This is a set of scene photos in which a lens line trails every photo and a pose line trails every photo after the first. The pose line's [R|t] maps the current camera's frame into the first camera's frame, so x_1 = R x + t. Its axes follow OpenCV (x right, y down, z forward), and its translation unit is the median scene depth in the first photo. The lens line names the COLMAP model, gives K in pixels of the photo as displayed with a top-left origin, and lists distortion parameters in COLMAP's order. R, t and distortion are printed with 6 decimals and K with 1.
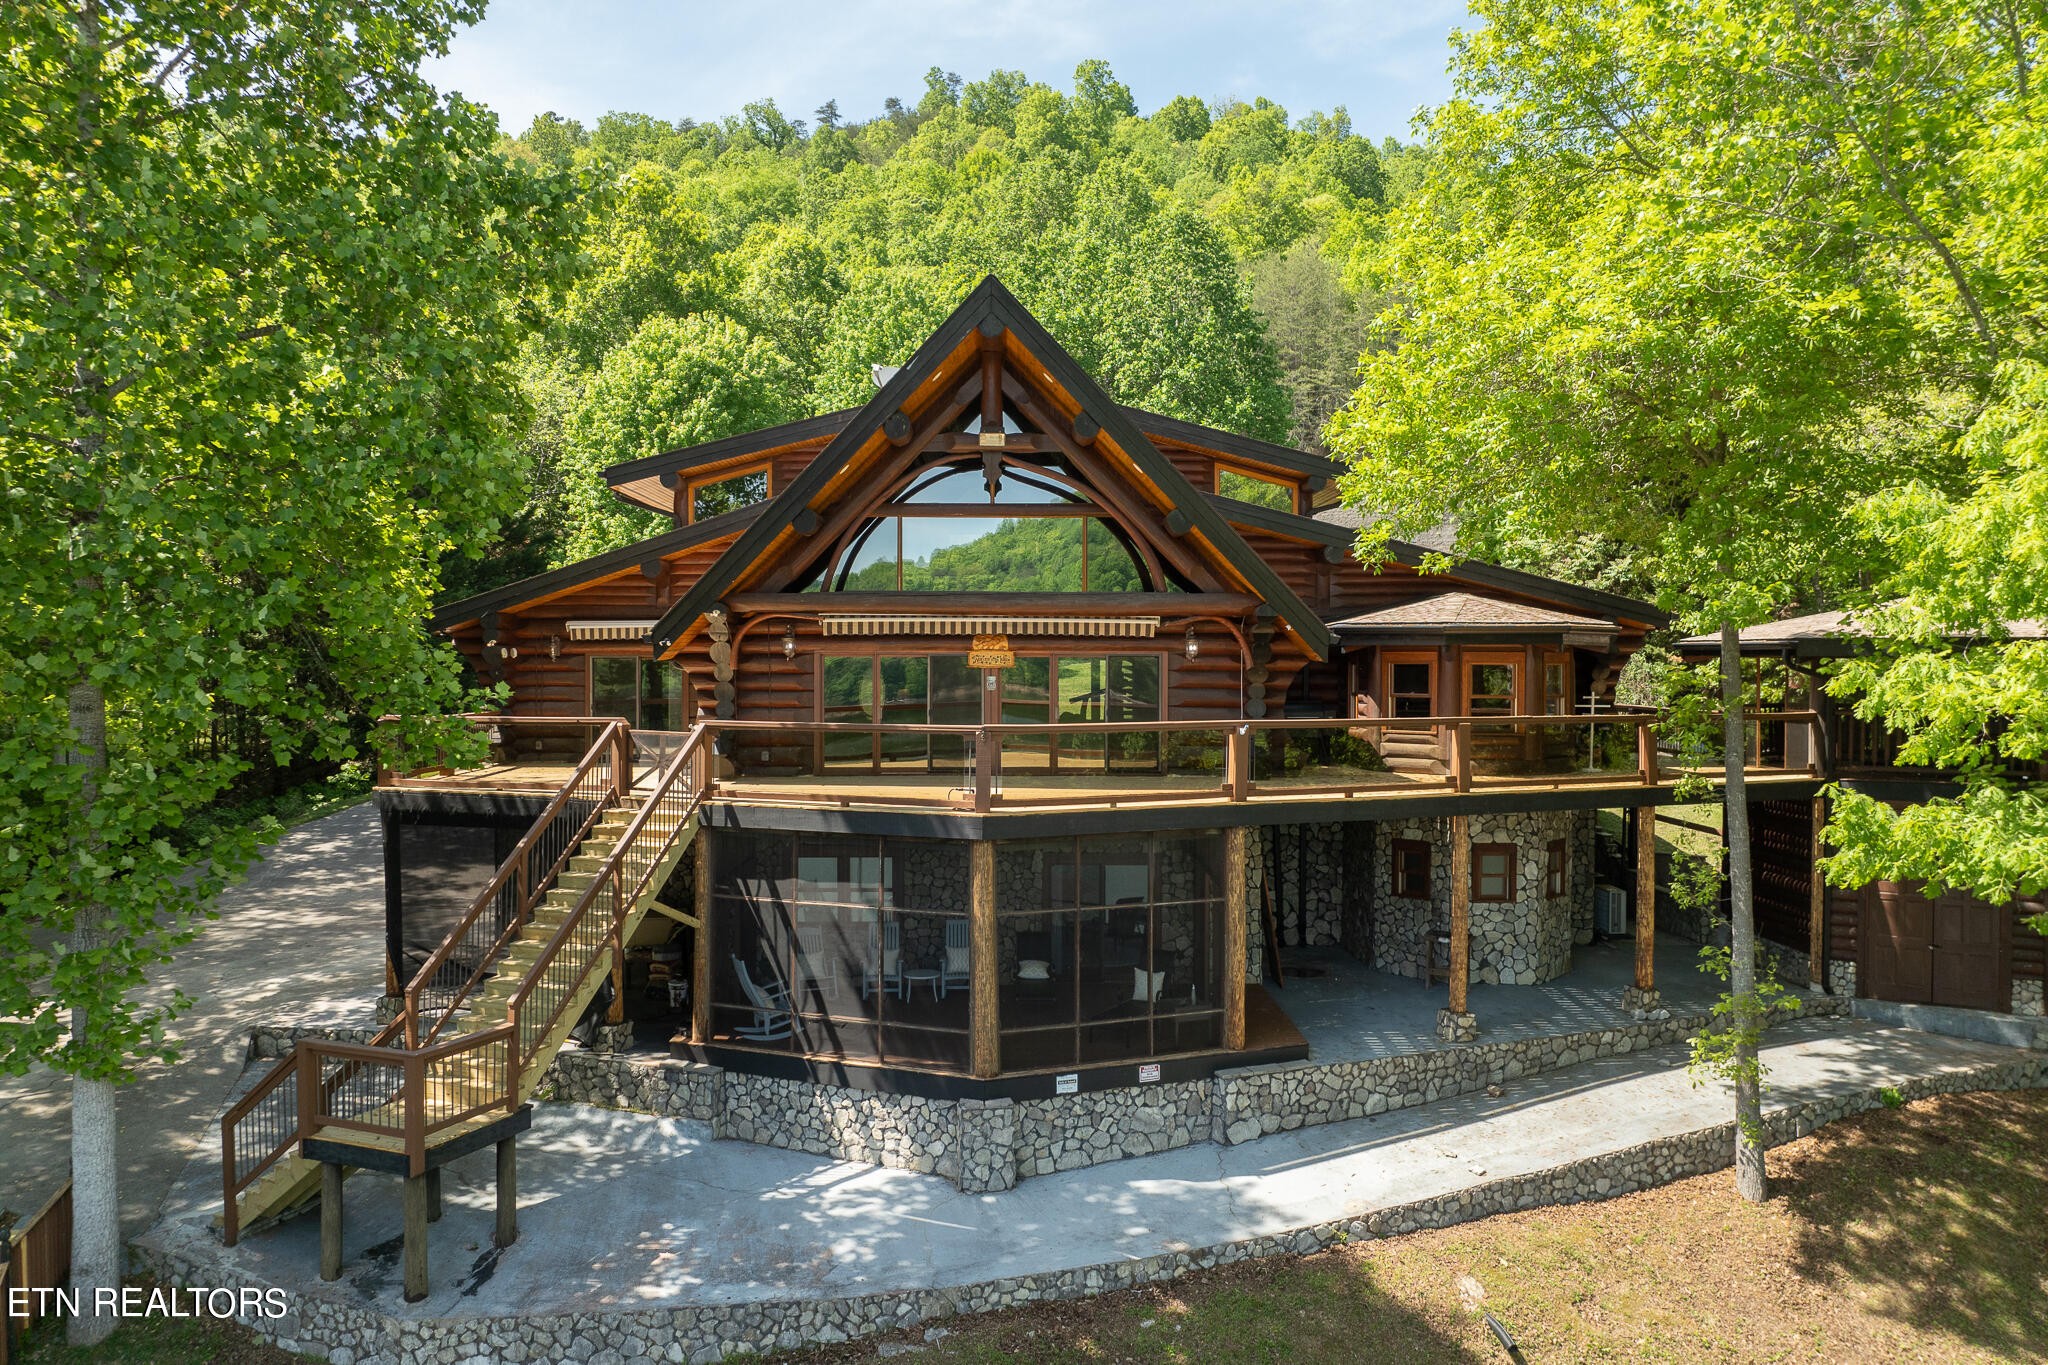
lens RADIAL K [[1432.5, 0, 1024.0], [0, 1432.5, 682.5], [0, 0, 1]] dist [-0.032351, -0.002198]
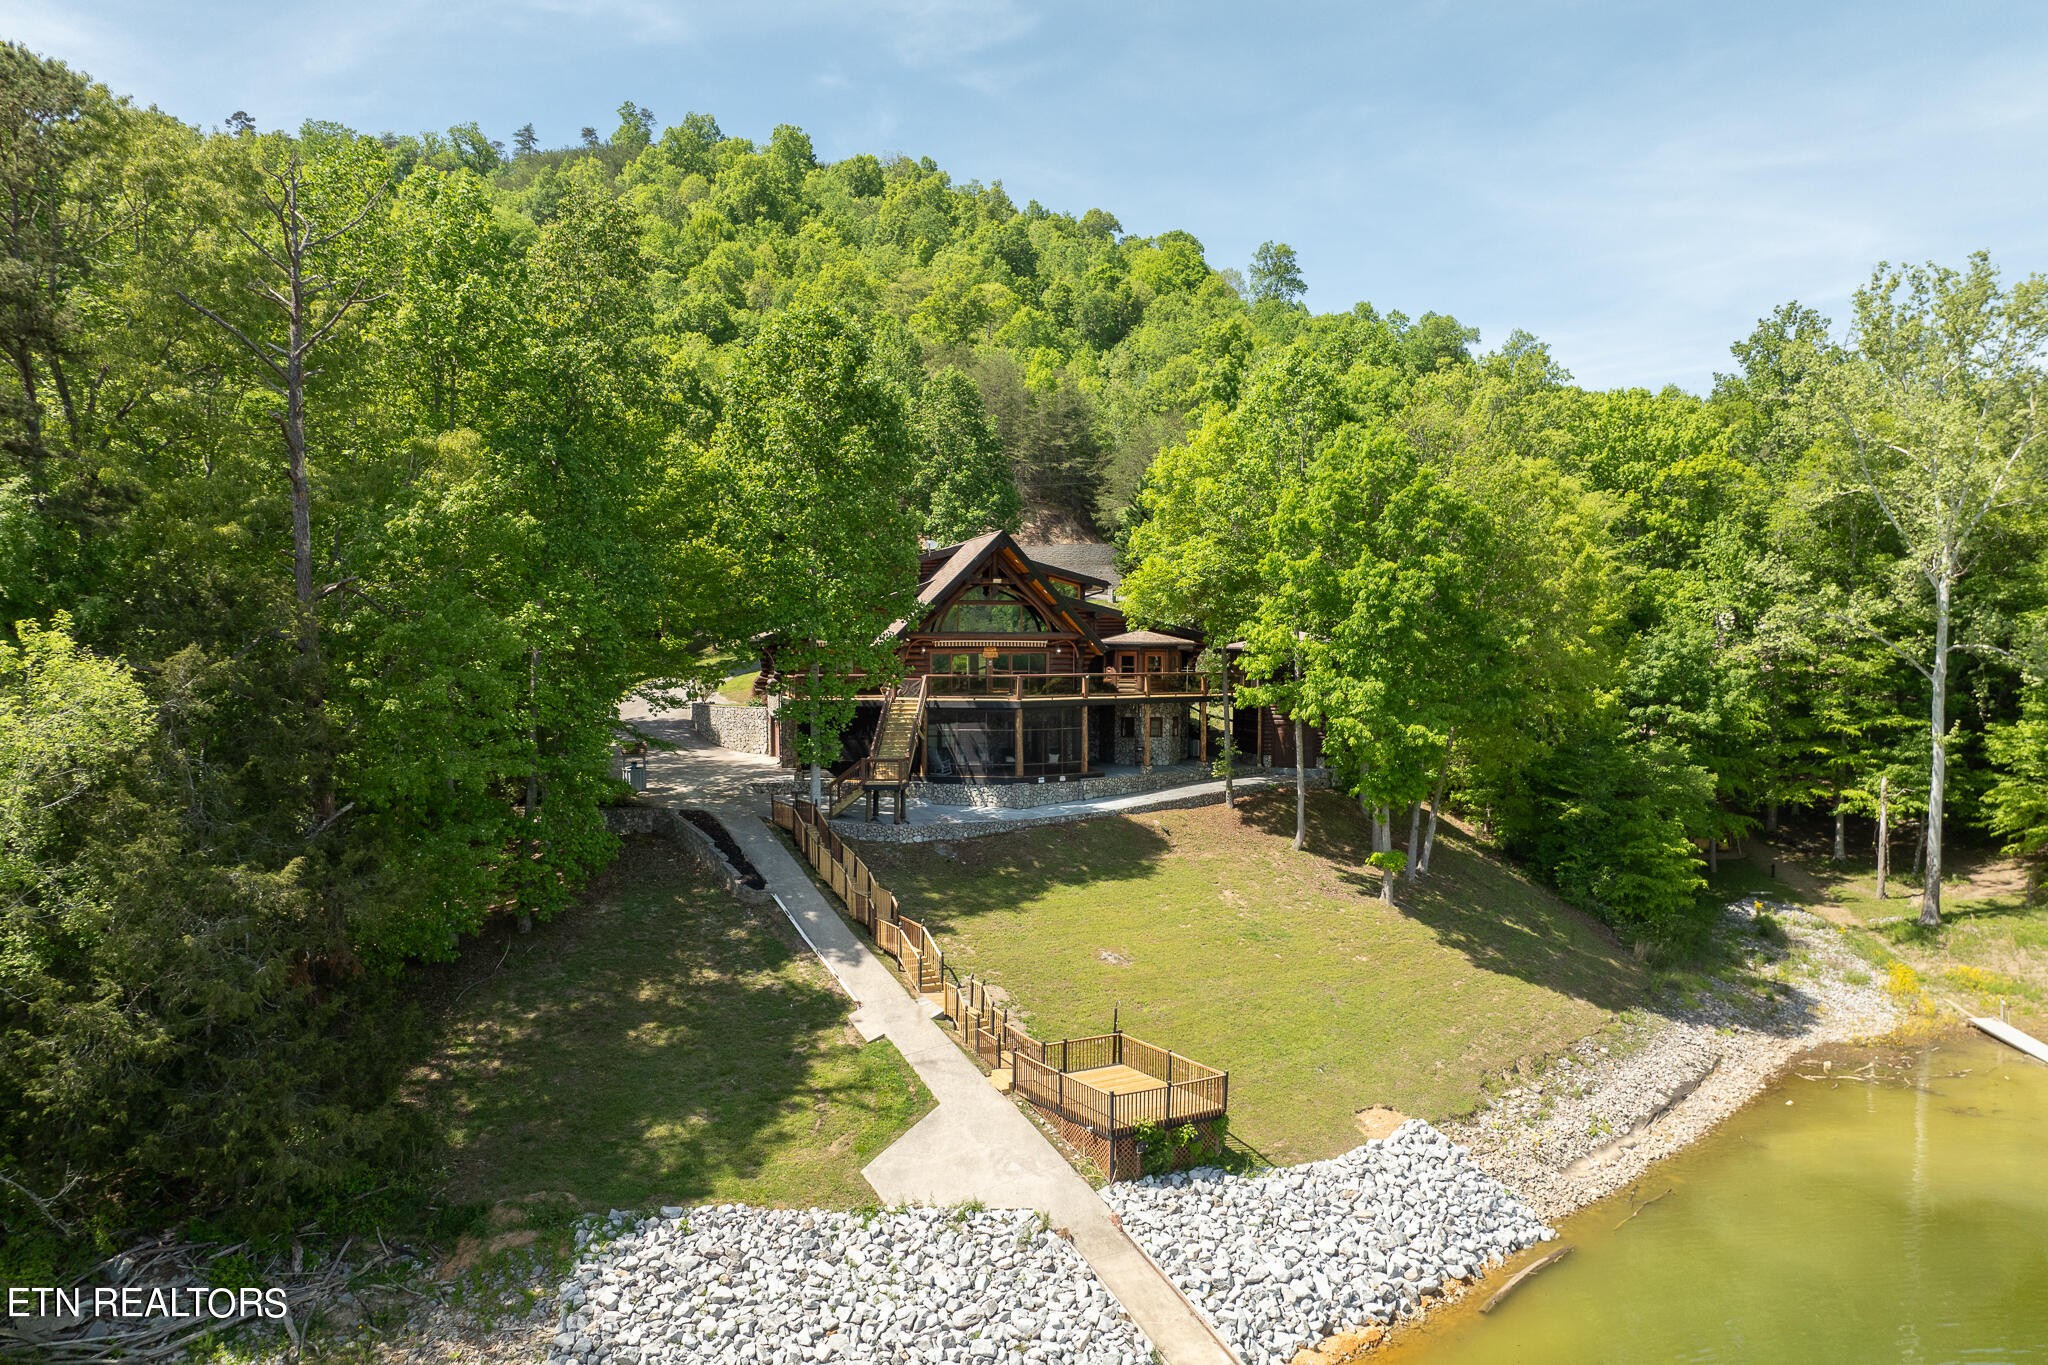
lens RADIAL K [[1412.6, 0, 1010.6], [0, 1412.6, 738.1], [0, 0, 1]] dist [-0.025768, -0.033880]
pose [[0.969011, -0.016221, 0.246485, -0.668314], [0.003820, 0.998706, 0.050706, 0.007254], [-0.246989, -0.048193, 0.967819, -1.720650]]
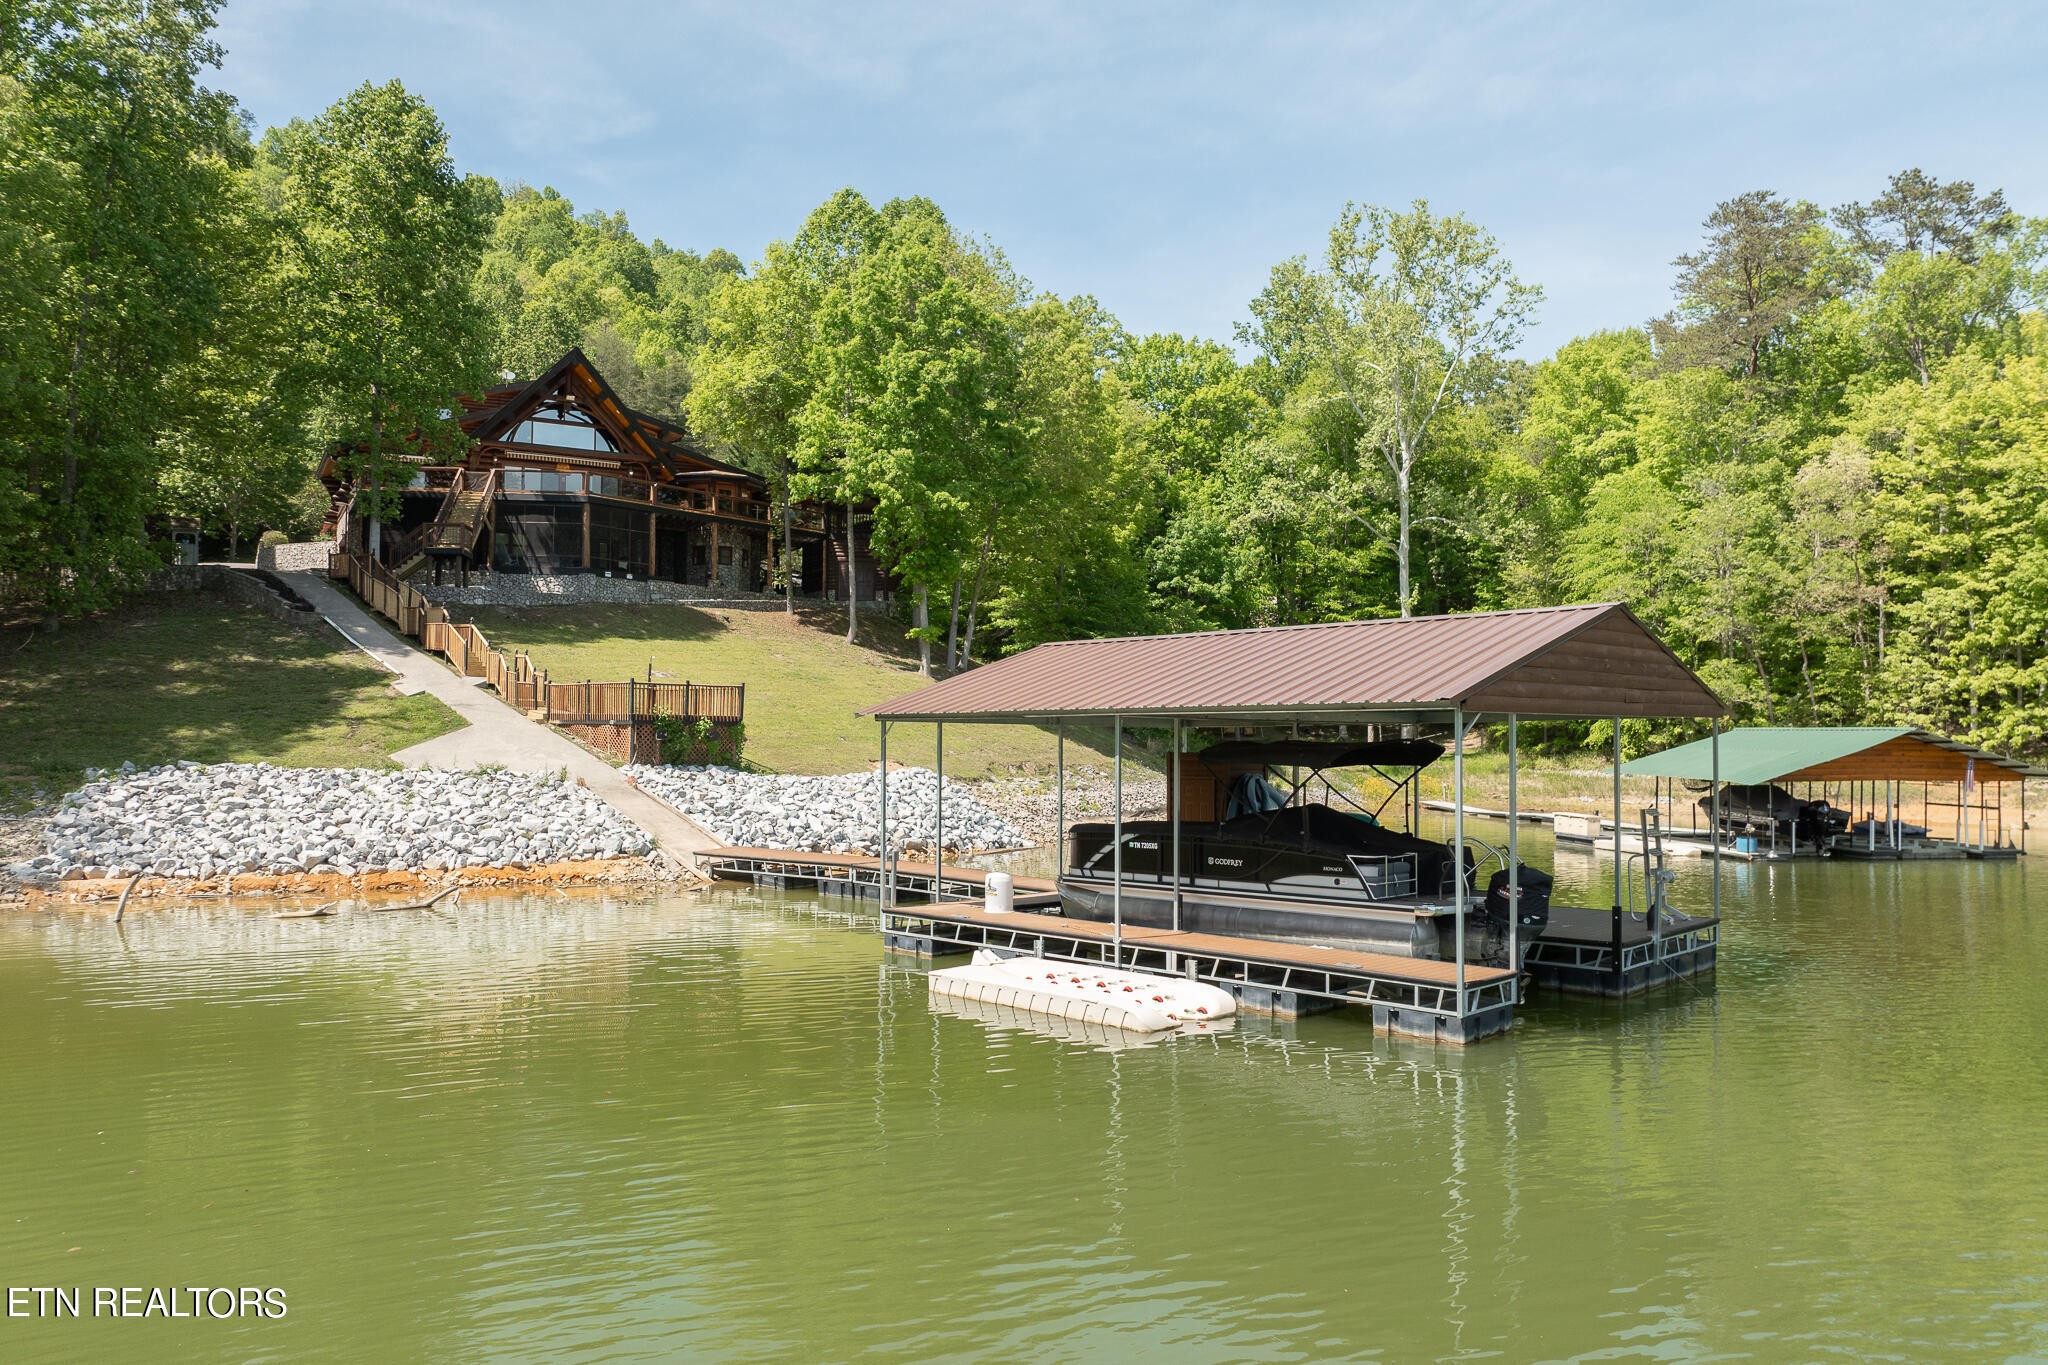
lens RADIAL K [[1412.6, 0, 1010.6], [0, 1412.6, 738.1], [0, 0, 1]] dist [-0.025768, -0.033880]
pose [[0.875064, 0.007248, 0.483954, -0.610135], [-0.001480, 0.999923, -0.012298, 0.564321], [-0.484006, 0.010045, 0.875007, -1.983866]]
